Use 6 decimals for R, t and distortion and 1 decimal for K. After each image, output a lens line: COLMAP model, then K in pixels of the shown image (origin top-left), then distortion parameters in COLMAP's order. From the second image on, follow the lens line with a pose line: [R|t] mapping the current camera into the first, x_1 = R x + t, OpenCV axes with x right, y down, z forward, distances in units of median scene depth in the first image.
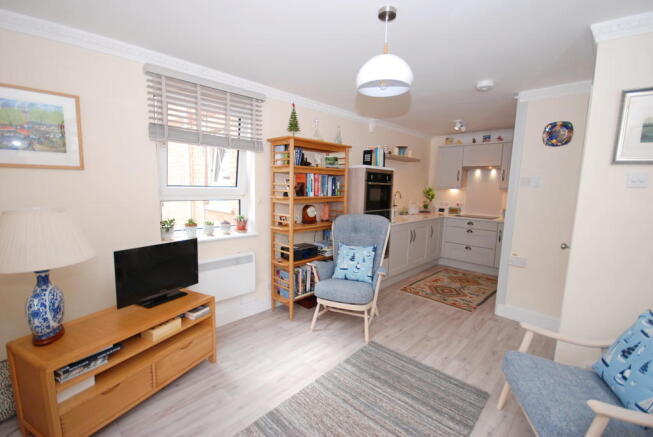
lens RADIAL K [[278.7, 0, 328.5], [0, 278.7, 221.1], [0, 0, 1]] dist [-0.001082, -0.000072]
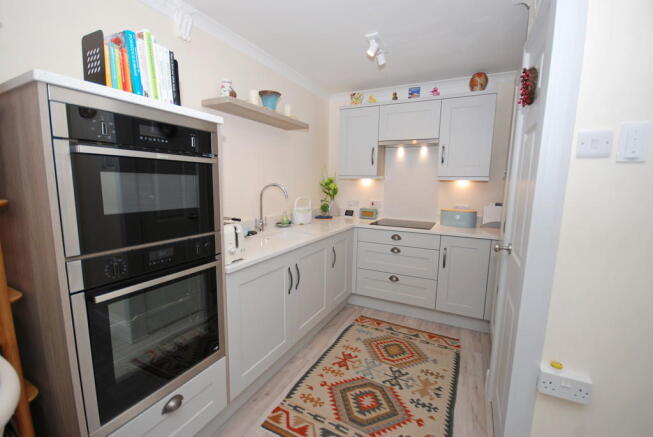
lens RADIAL K [[278.7, 0, 328.5], [0, 278.7, 221.1], [0, 0, 1]] dist [-0.001082, -0.000072]
pose [[0.952190, -0.050619, 0.301285, 0.223412], [0.044422, 0.998637, 0.027389, -0.052665], [-0.302261, -0.012696, 0.953141, 0.543276]]
